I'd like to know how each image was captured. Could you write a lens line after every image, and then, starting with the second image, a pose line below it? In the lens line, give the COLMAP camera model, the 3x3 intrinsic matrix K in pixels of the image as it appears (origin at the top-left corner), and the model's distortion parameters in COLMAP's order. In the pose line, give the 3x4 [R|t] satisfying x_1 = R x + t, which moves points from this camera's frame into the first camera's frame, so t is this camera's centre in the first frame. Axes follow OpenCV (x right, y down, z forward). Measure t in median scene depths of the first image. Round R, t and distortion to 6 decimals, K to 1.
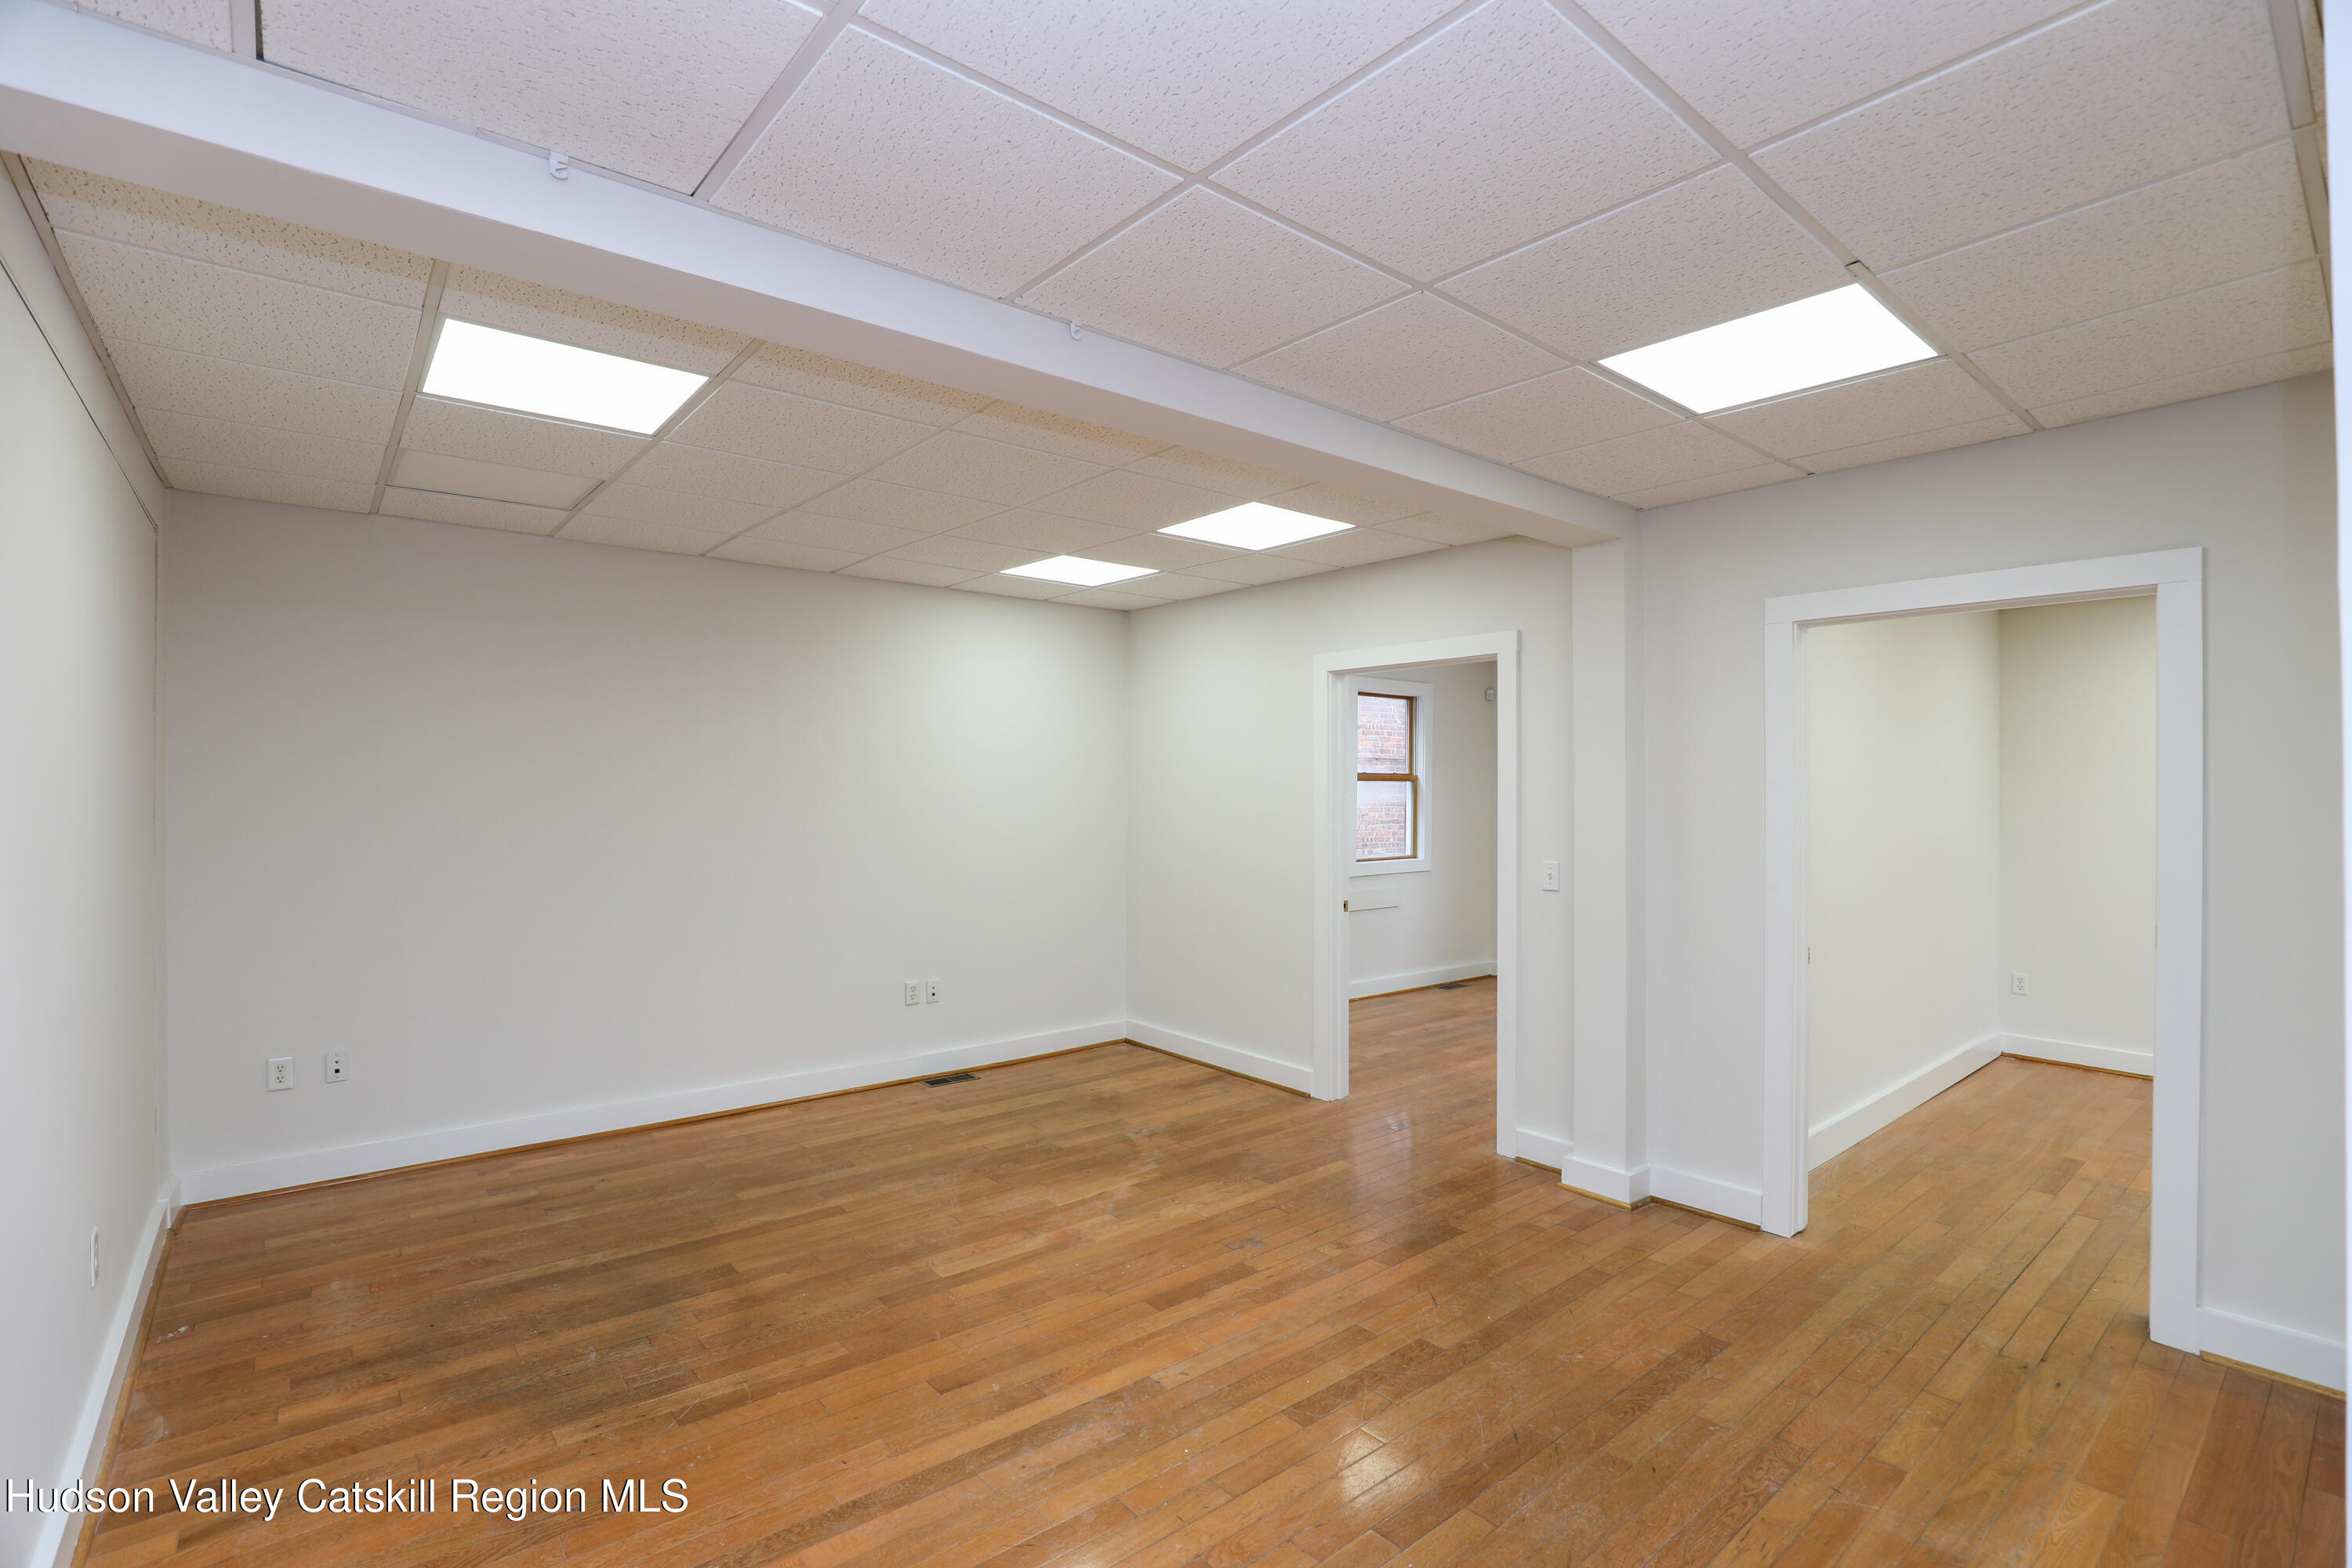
lens RADIAL K [[1075.4, 0, 1172.5], [0, 1075.4, 776.7], [0, 0, 1]] dist [-0.038416, 0.008150]
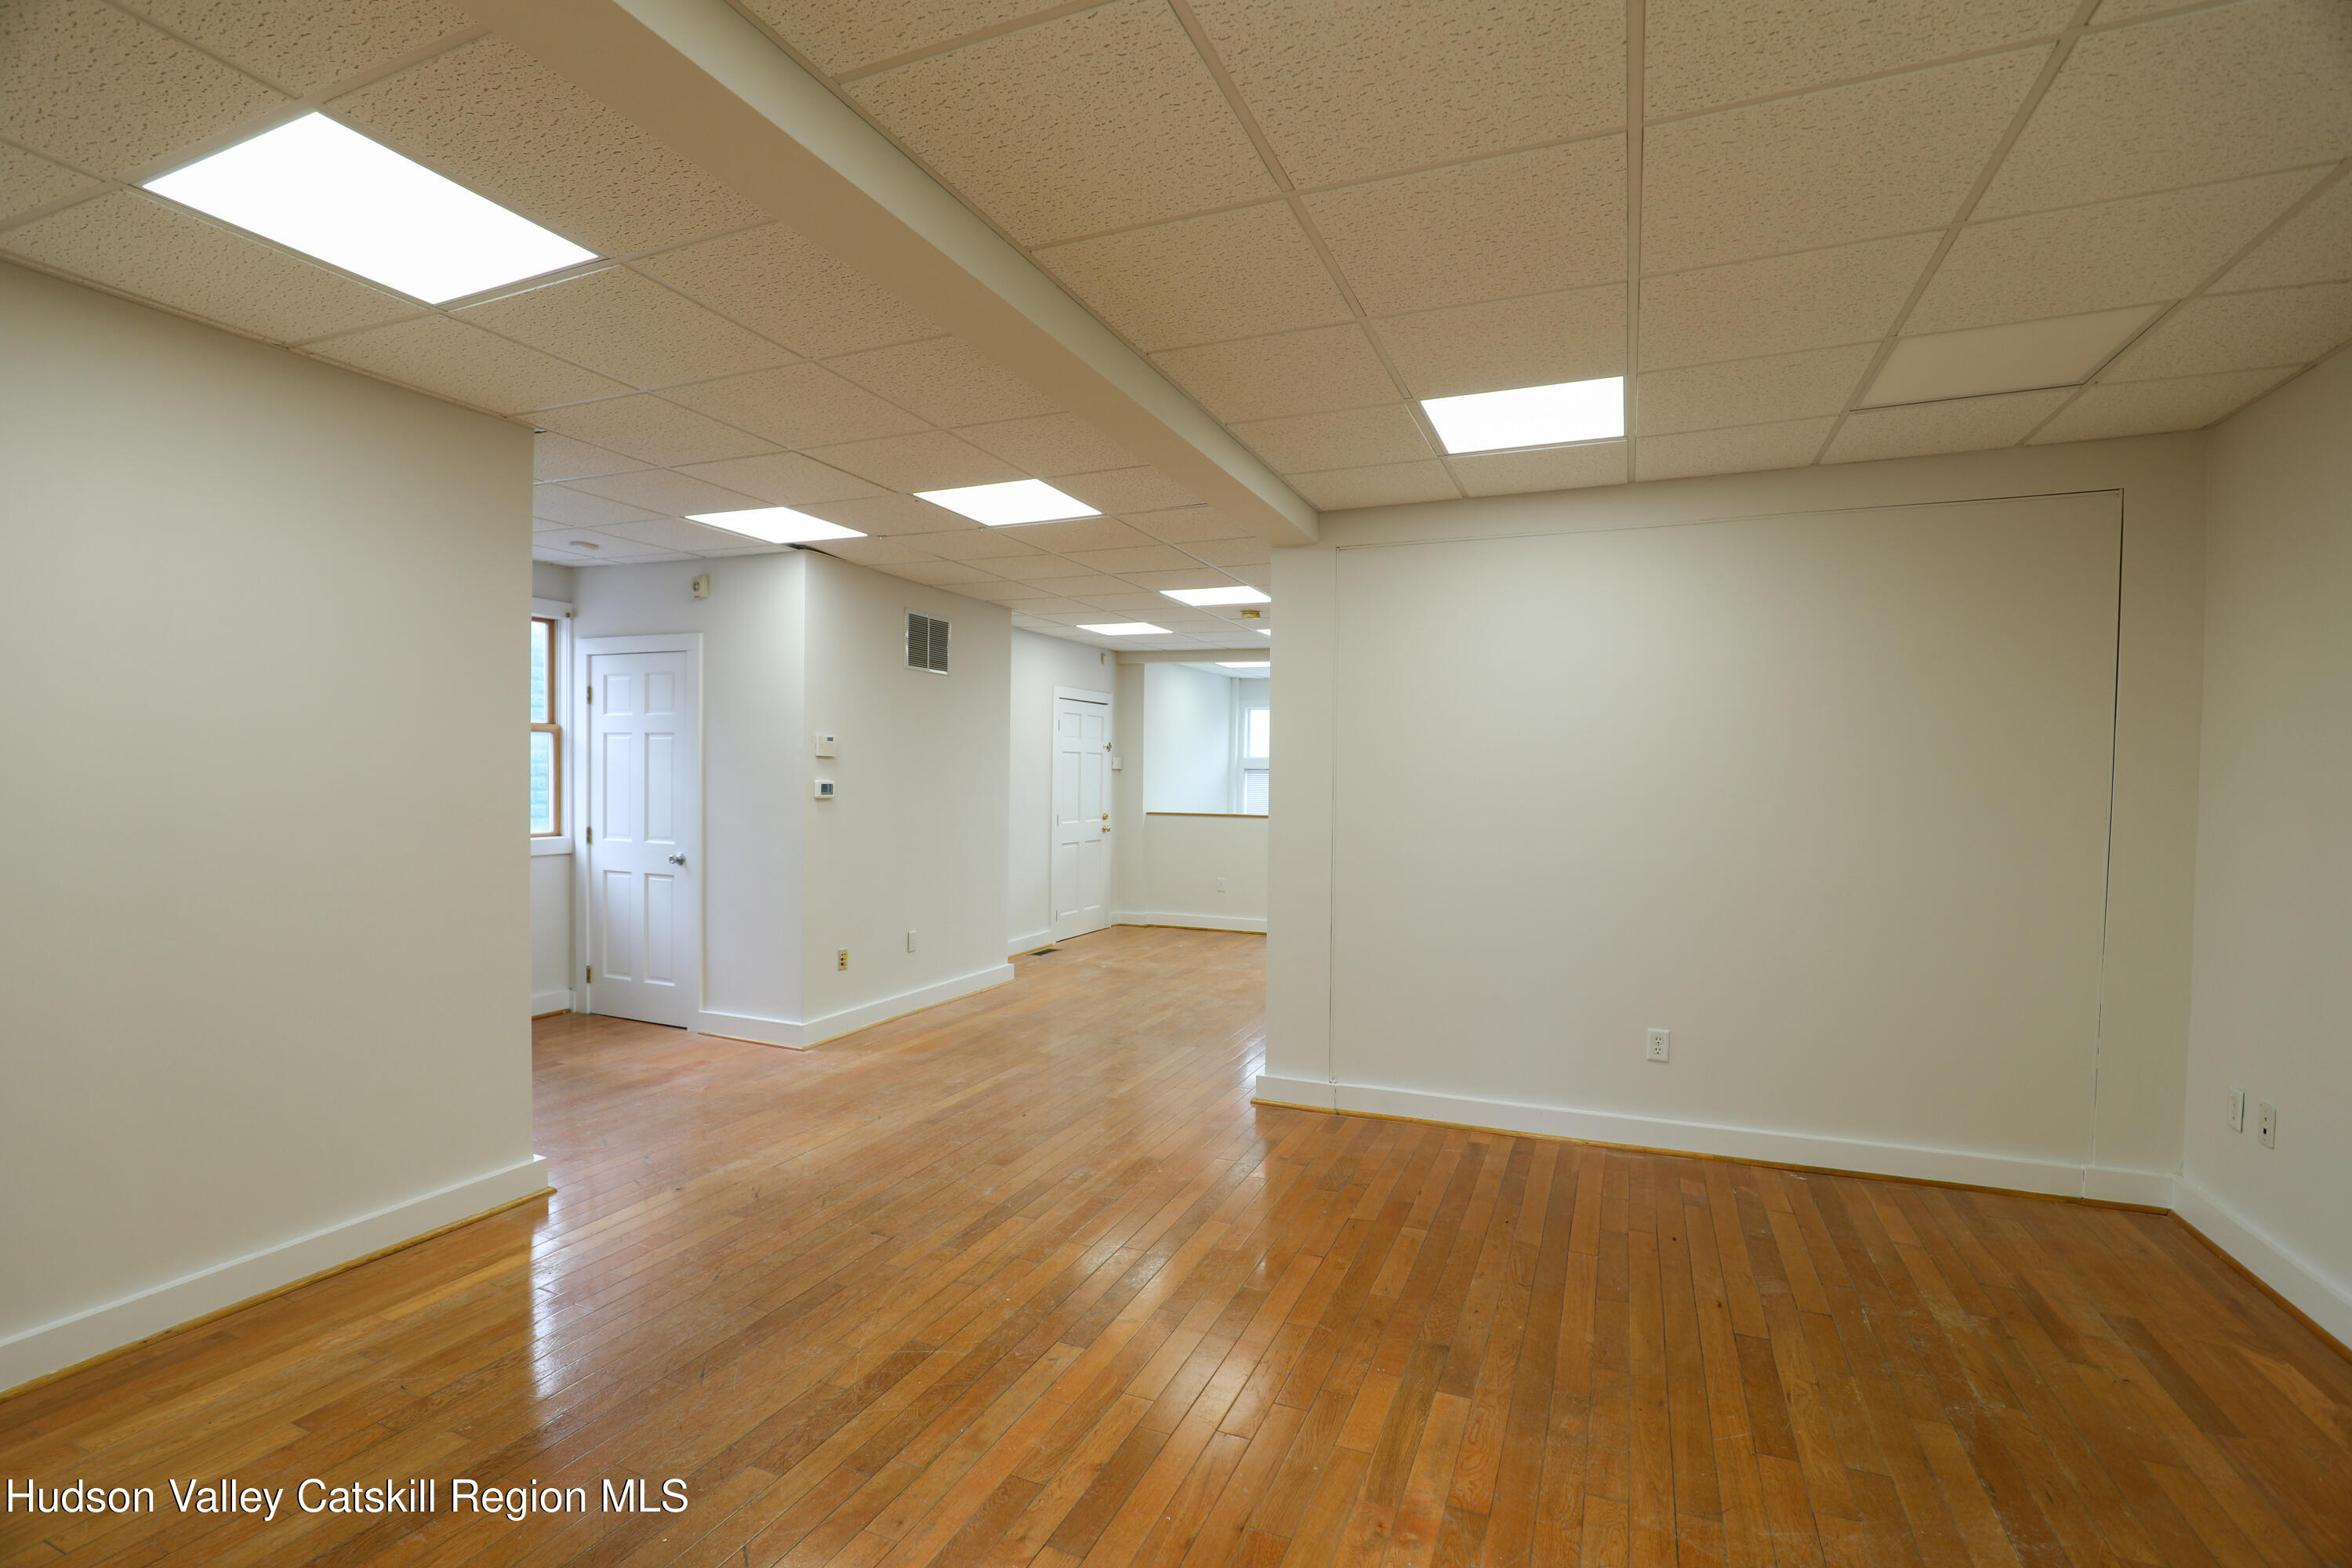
lens RADIAL K [[1075.4, 0, 1174.4], [0, 1075.4, 782.9], [0, 0, 1]] dist [-0.038416, 0.008150]
pose [[-0.886691, -0.002887, -0.462354, 0.306046], [-0.004008, 0.999991, 0.001442, 0.042645], [0.462345, 0.003132, -0.886694, 1.637222]]
